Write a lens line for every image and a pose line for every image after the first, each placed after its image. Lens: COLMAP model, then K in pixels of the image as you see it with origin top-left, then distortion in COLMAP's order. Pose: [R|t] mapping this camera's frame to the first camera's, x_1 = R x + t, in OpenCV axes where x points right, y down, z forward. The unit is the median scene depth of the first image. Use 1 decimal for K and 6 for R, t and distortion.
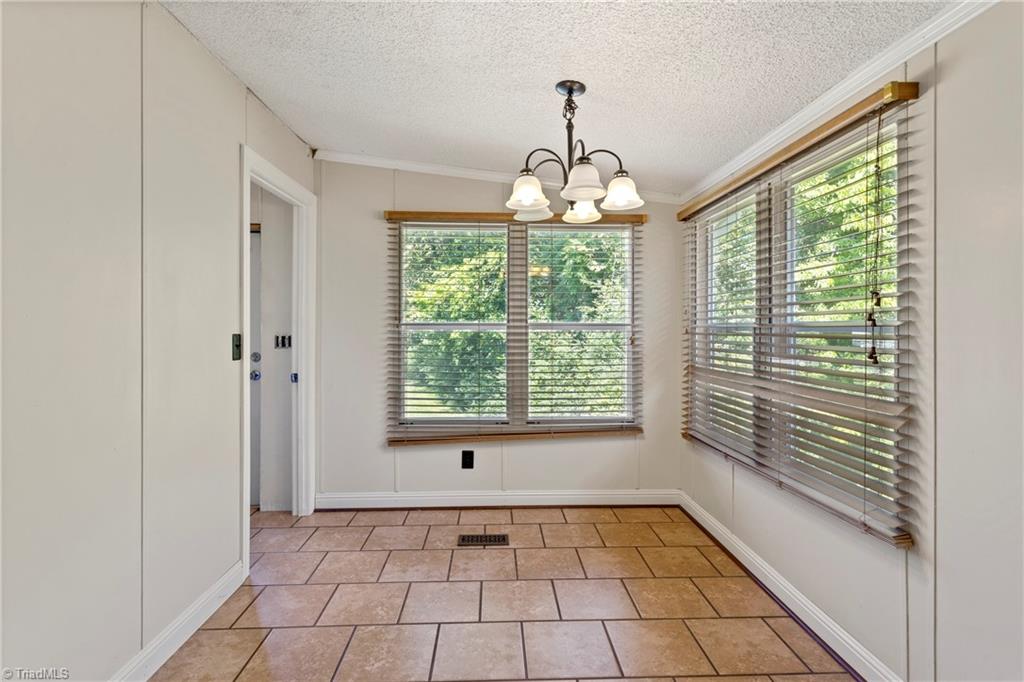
lens RADIAL K [[497.6, 0, 509.8], [0, 497.6, 330.7], [0, 0, 1]] dist [-0.002680, 0.000186]
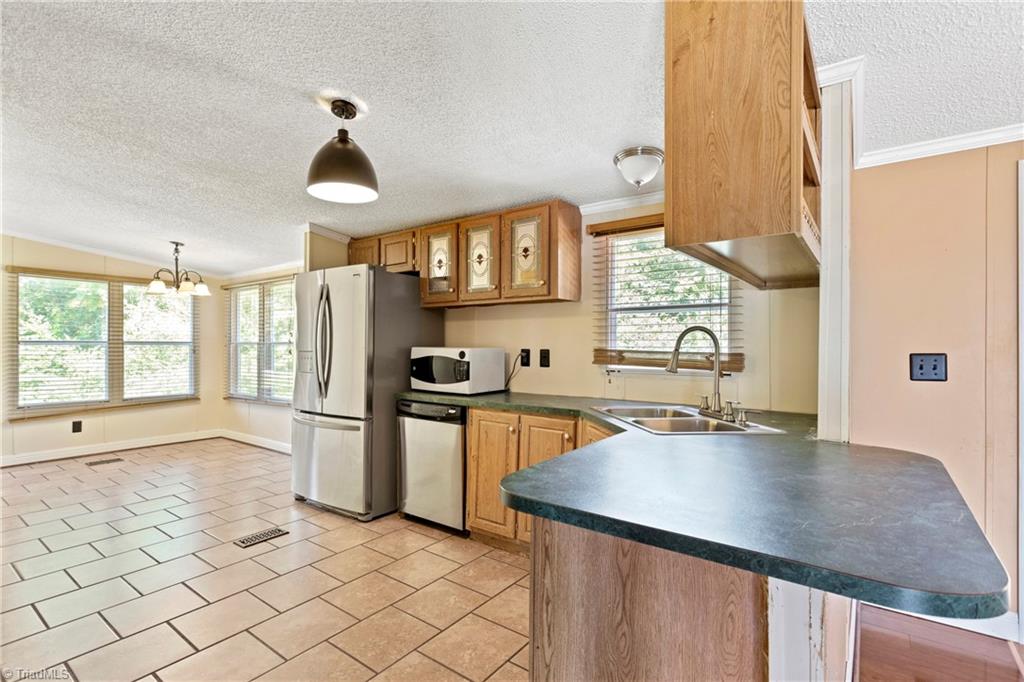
lens RADIAL K [[492.0, 0, 510.4], [0, 492.0, 347.6], [0, 0, 1]] dist [-0.000254, -0.000326]
pose [[0.623173, -0.004875, 0.782069, -0.501839], [0.004984, 0.999985, 0.002262, 0.011009], [-0.782068, 0.002488, 0.623188, -1.185922]]
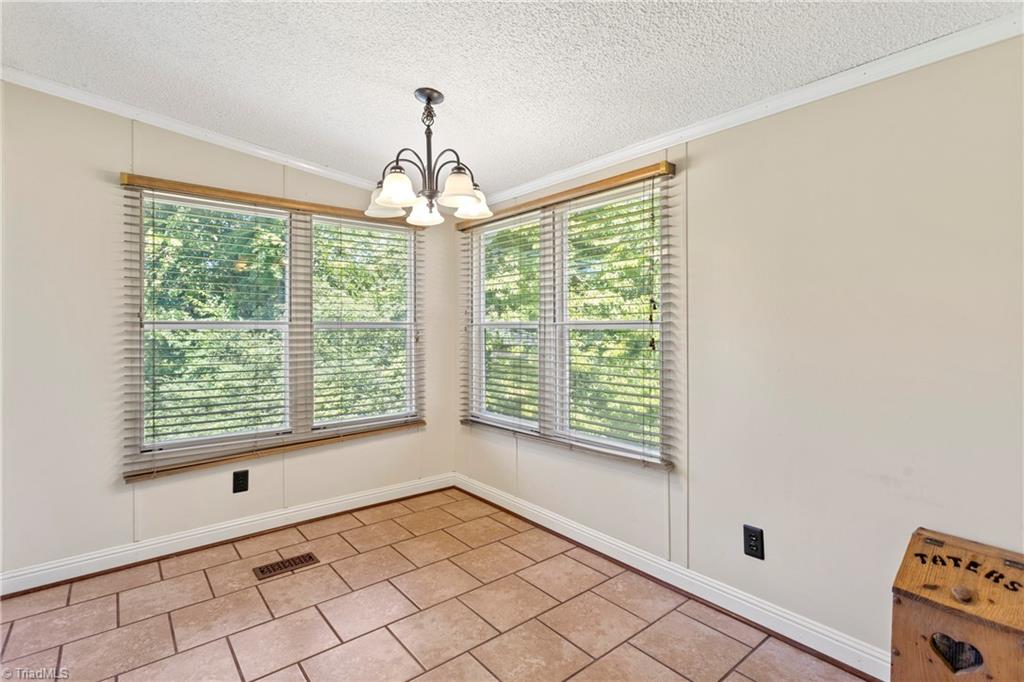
lens RADIAL K [[494.1, 0, 508.6], [0, 494.1, 329.9], [0, 0, 1]] dist [0.000752, 0.000372]
pose [[0.795163, -0.006763, 0.606358, -0.258260], [0.006852, 0.999974, 0.002168, 0.000626], [-0.606357, 0.002431, 0.795189, 0.052966]]
